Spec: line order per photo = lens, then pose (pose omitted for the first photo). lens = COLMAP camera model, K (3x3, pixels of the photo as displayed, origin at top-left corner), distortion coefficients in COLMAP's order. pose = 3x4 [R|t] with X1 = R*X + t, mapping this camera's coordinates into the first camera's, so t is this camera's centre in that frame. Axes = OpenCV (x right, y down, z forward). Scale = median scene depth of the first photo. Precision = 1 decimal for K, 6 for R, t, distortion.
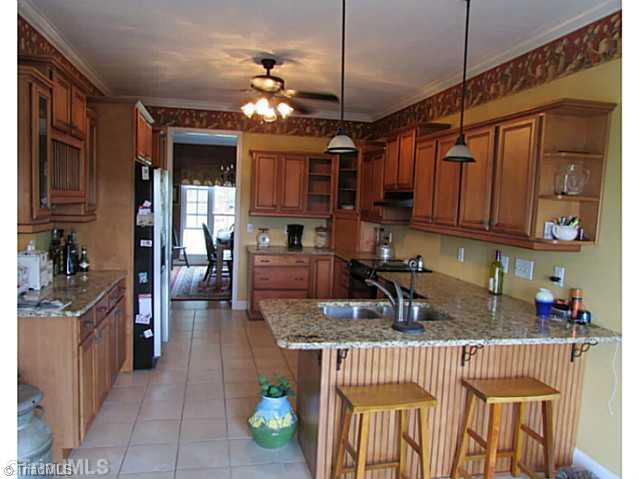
lens RADIAL K [[469.8, 0, 315.4], [0, 469.8, 241.7], [0, 0, 1]] dist [-0.007811, -0.001397]
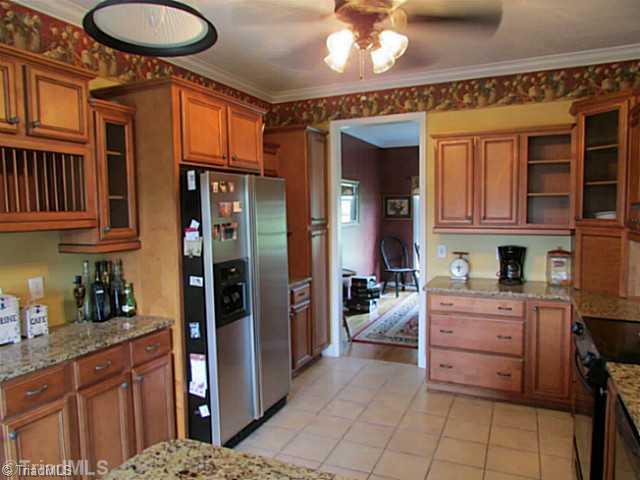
lens RADIAL K [[470.5, 0, 321.4], [0, 470.5, 241.4], [0, 0, 1]] dist [-0.007811, -0.001397]
pose [[0.801254, -0.007039, -0.598284, 0.199916], [-0.008859, 0.999682, -0.023626, -0.039979], [0.598259, 0.024231, 0.800936, 0.540789]]
